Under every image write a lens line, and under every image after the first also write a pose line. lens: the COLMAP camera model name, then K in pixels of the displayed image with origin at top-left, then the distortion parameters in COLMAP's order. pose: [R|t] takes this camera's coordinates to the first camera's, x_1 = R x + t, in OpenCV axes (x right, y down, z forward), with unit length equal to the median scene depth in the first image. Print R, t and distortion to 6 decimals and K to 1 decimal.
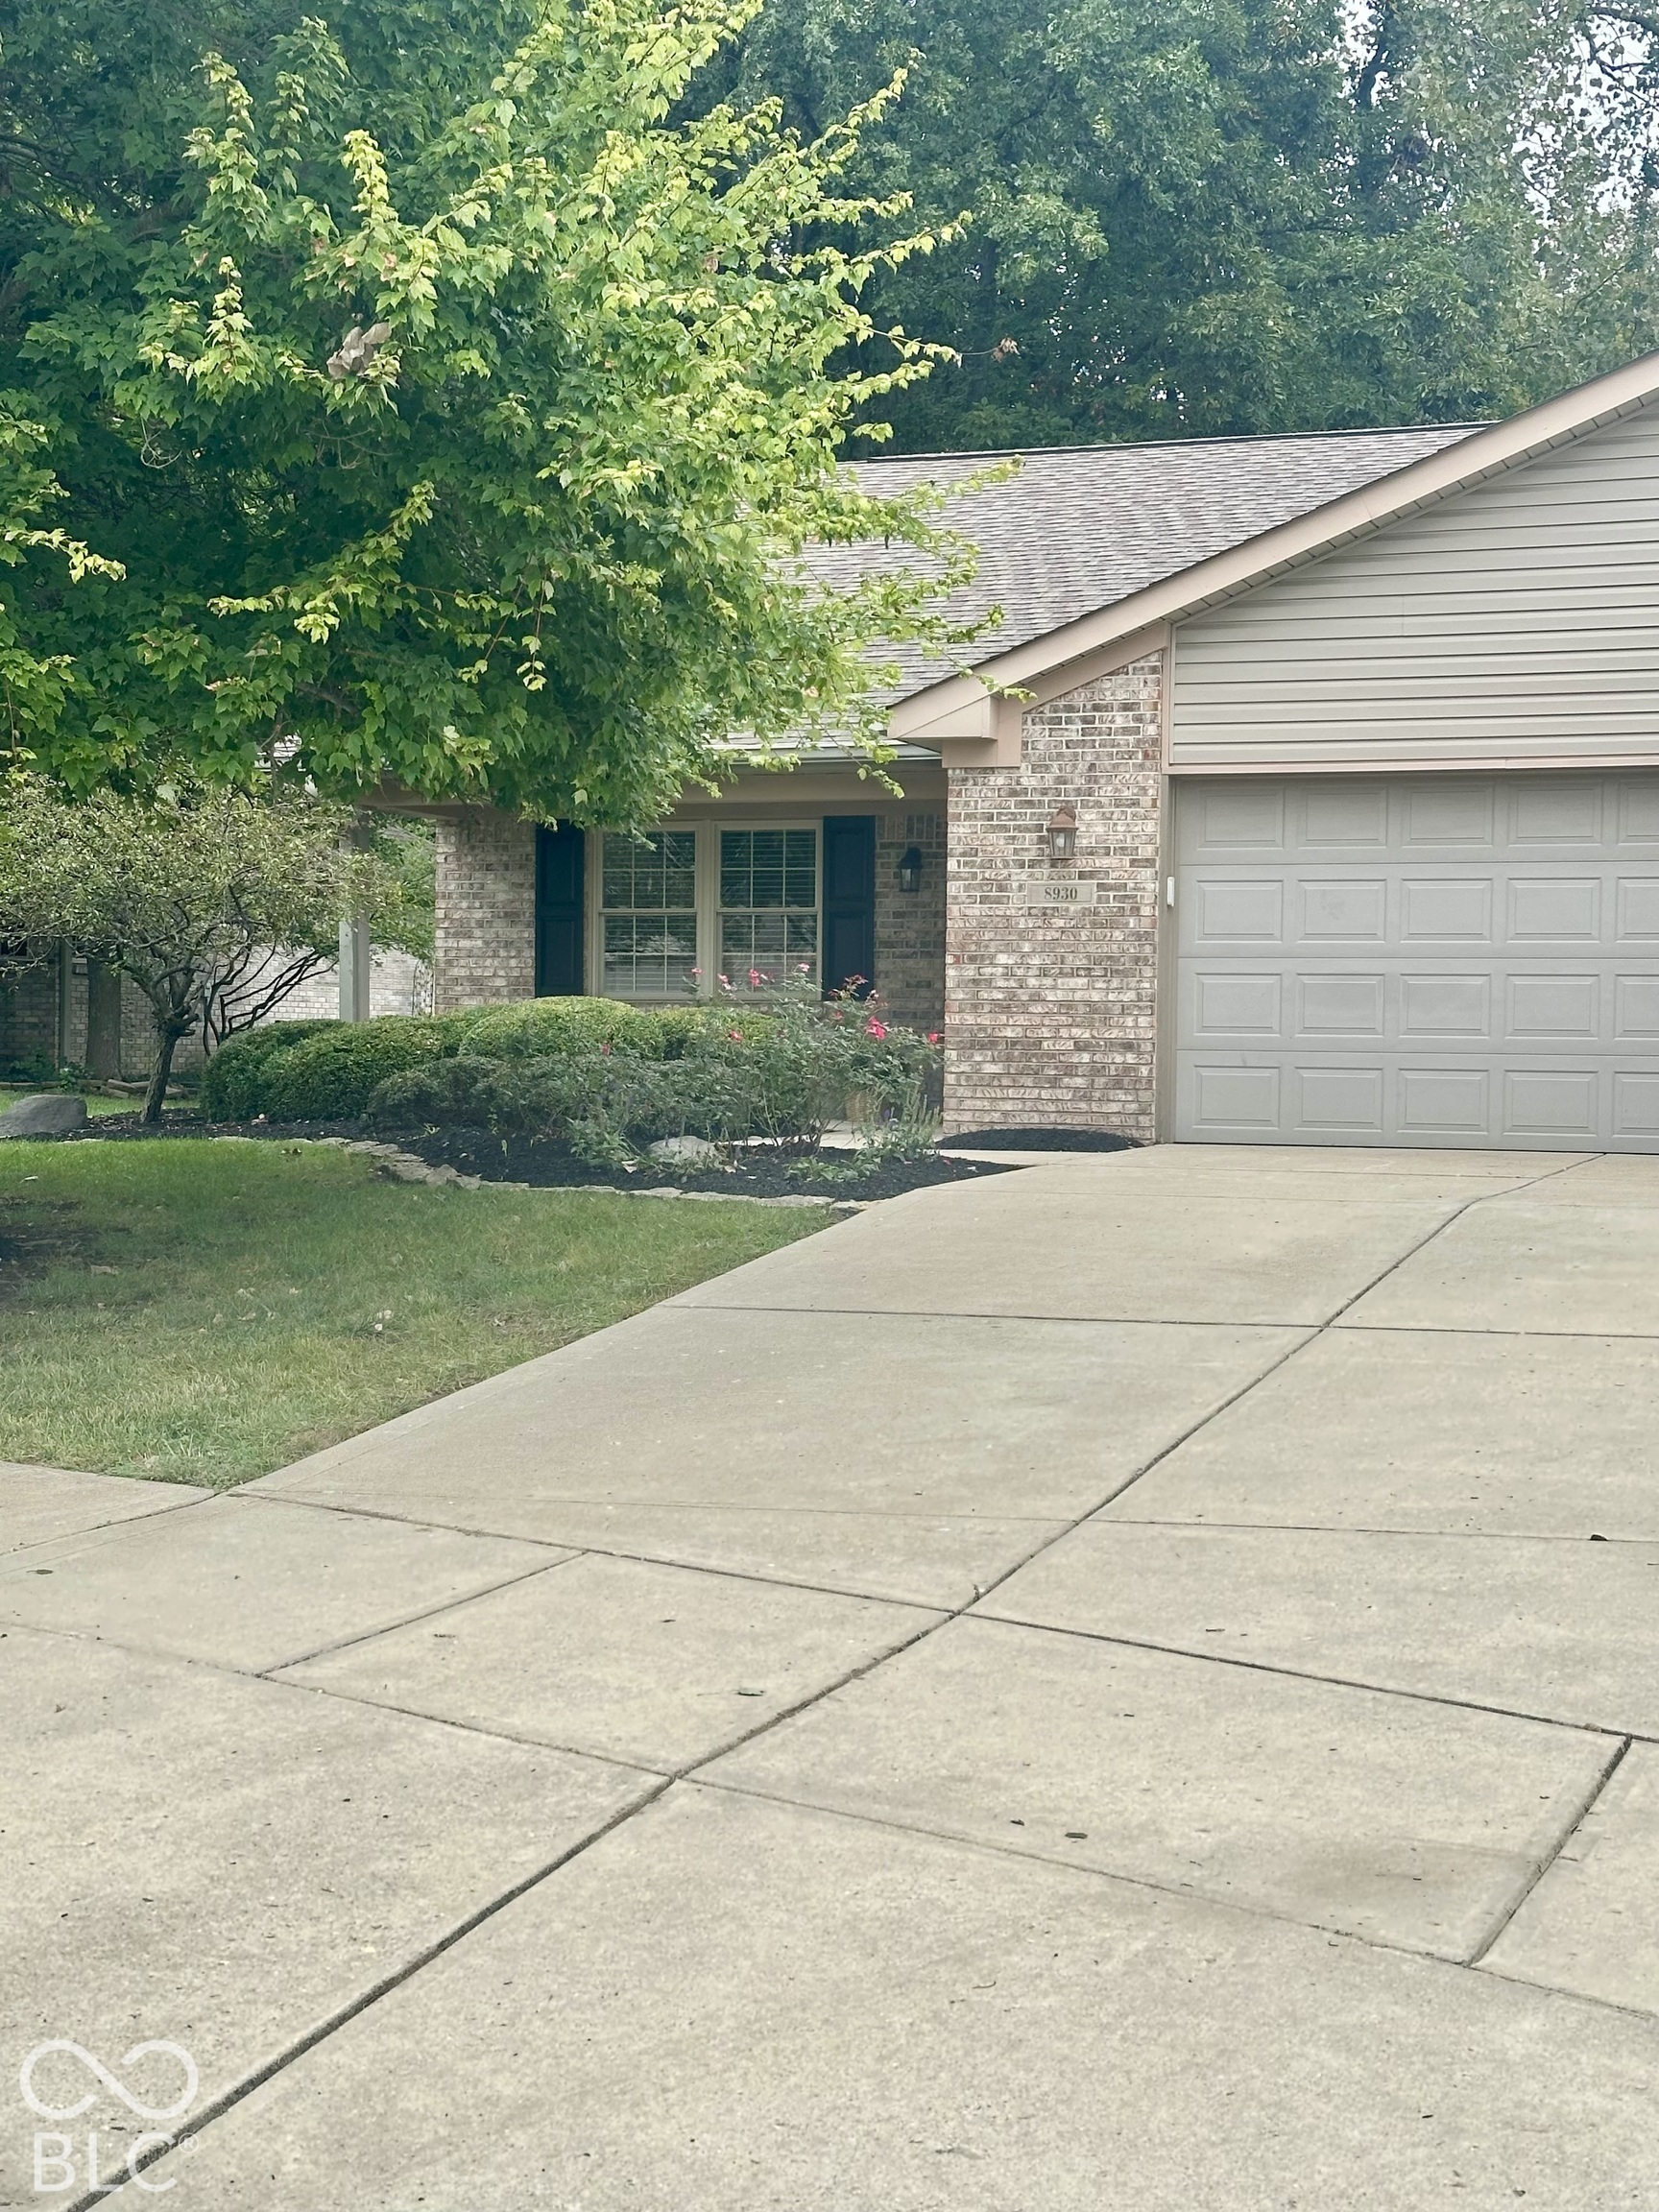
lens RADIAL K [[3399.1, 0, 828.0], [0, 3399.1, 1108.6], [0, 0, 1]] dist [0.558939, 0.001689]
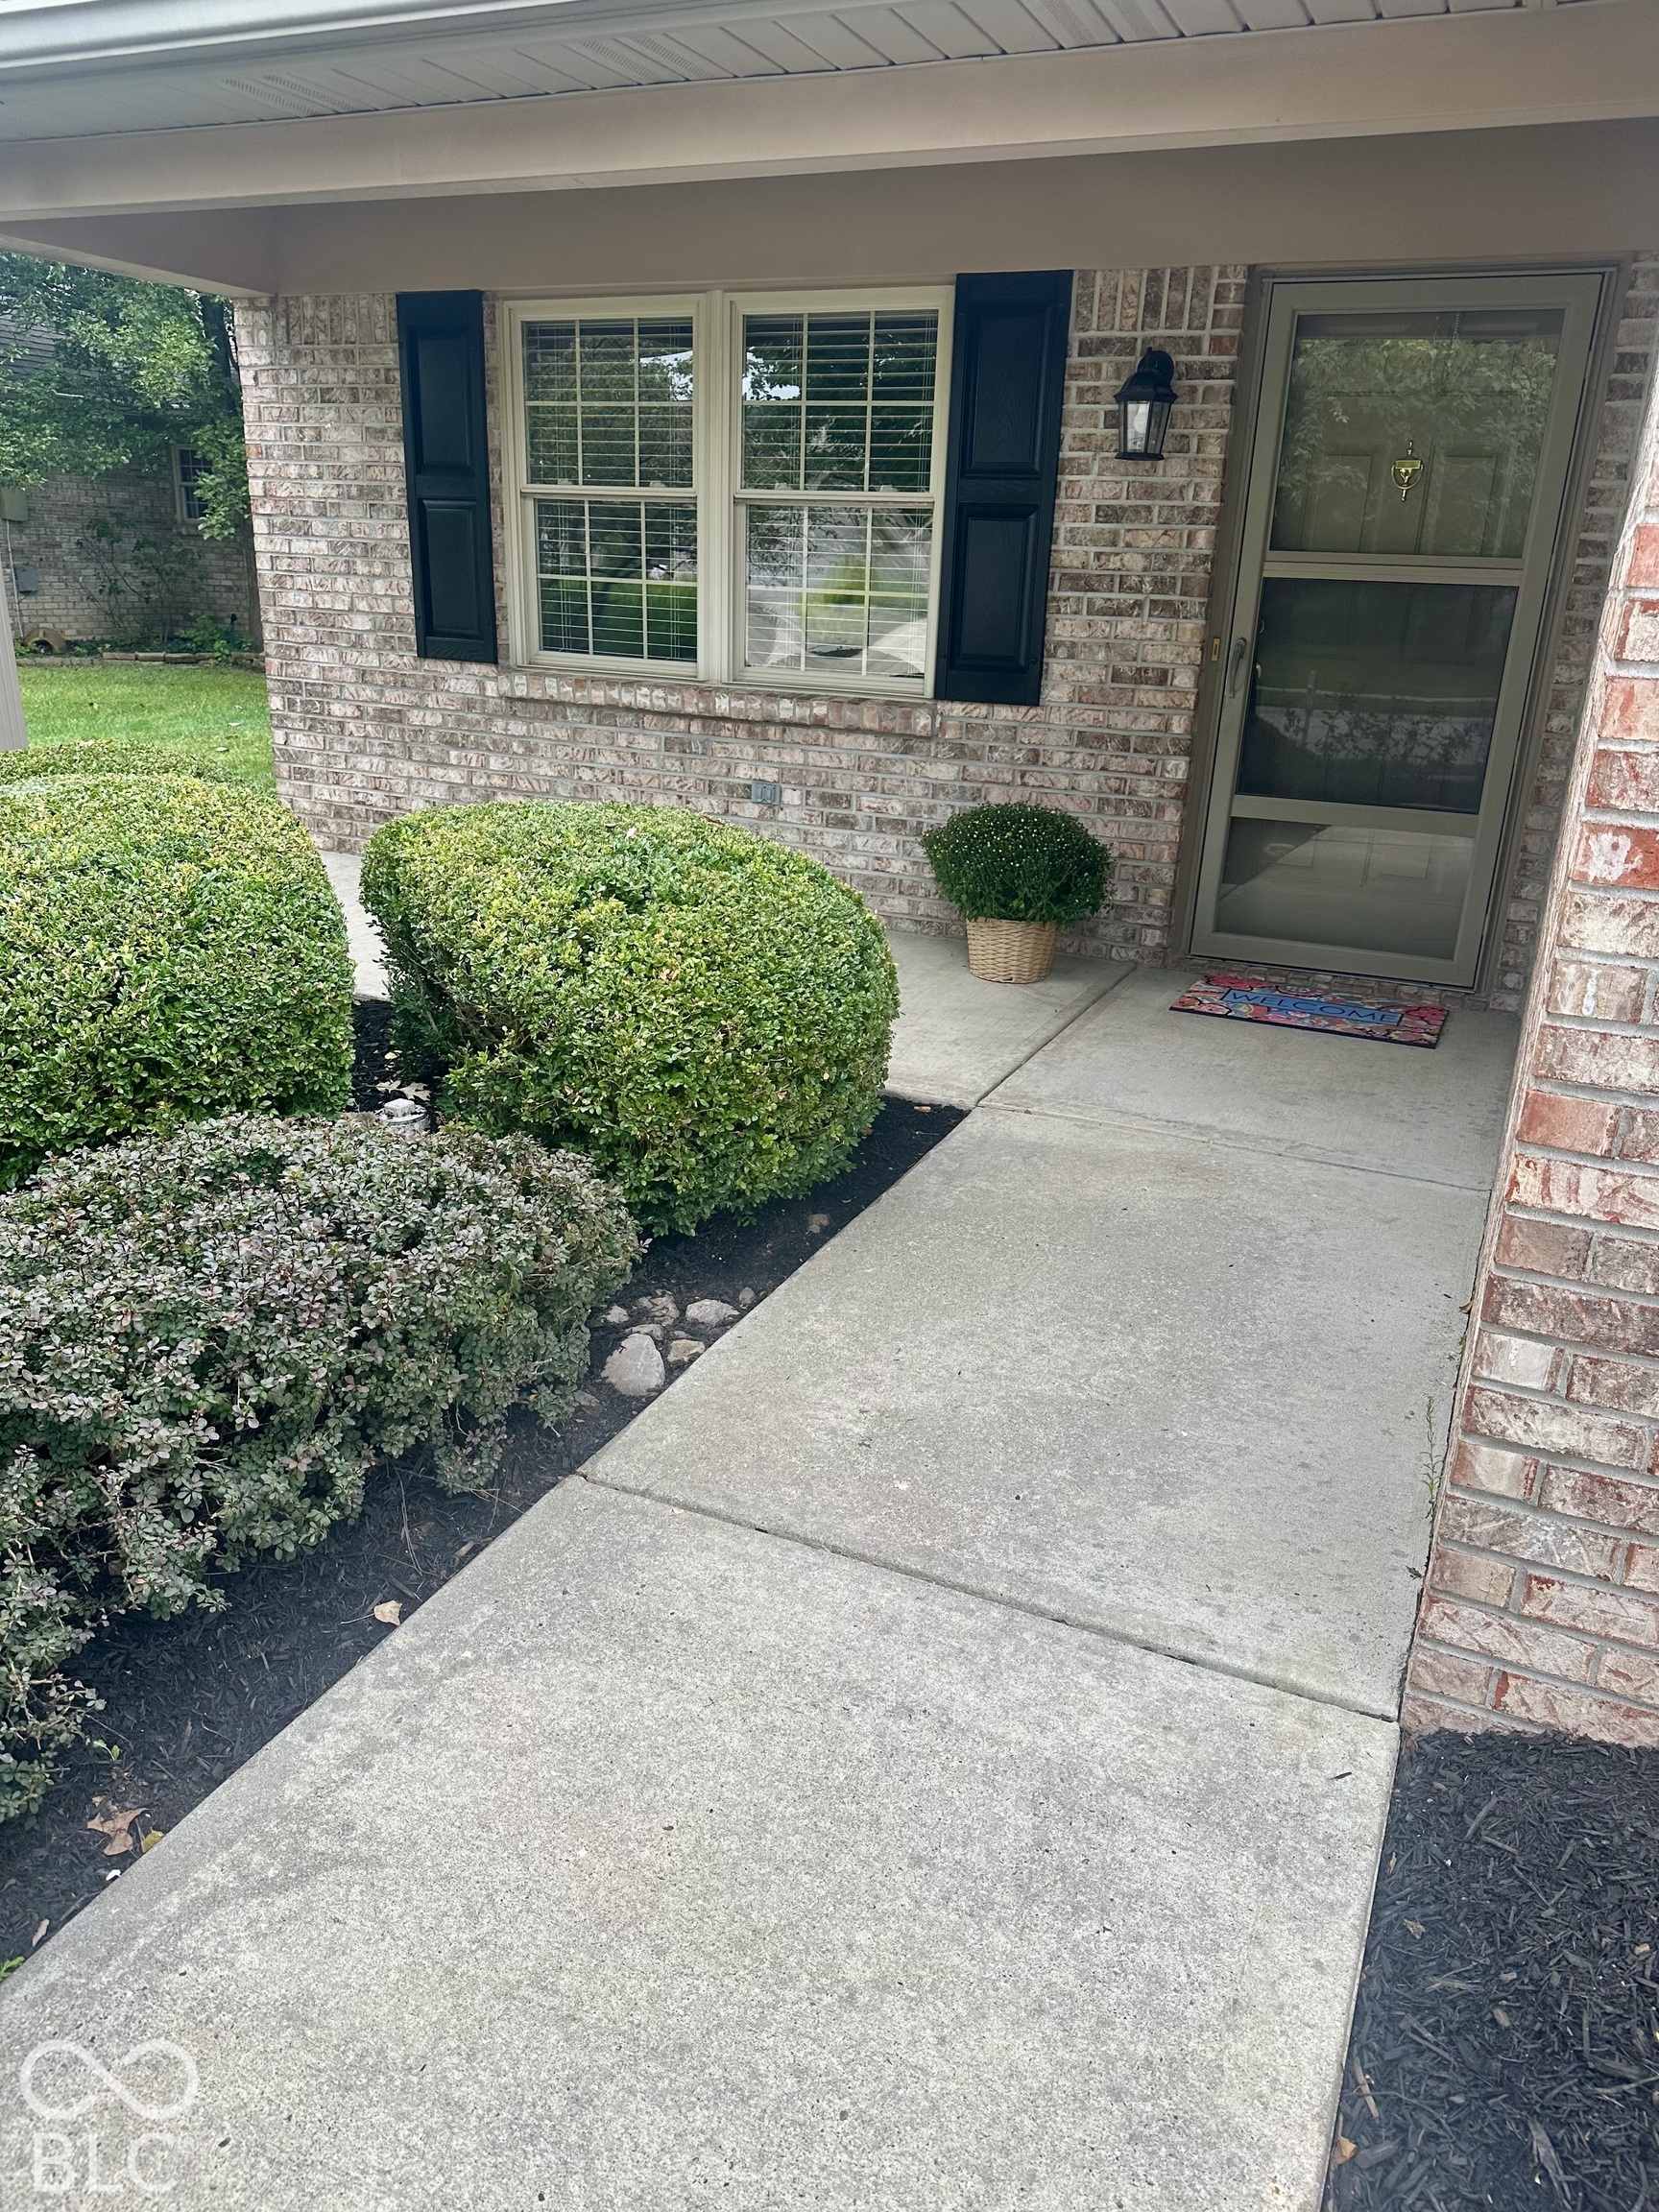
lens RADIAL K [[1547.8, 0, 829.5], [0, 1547.8, 1106.0], [0, 0, 1]] dist [0.070686, -0.080730]
pose [[0.995805, 0.053479, -0.074247, 0.003124], [-0.027376, 0.948384, 0.315940, -0.045034], [0.087311, -0.312582, 0.945870, 0.743938]]
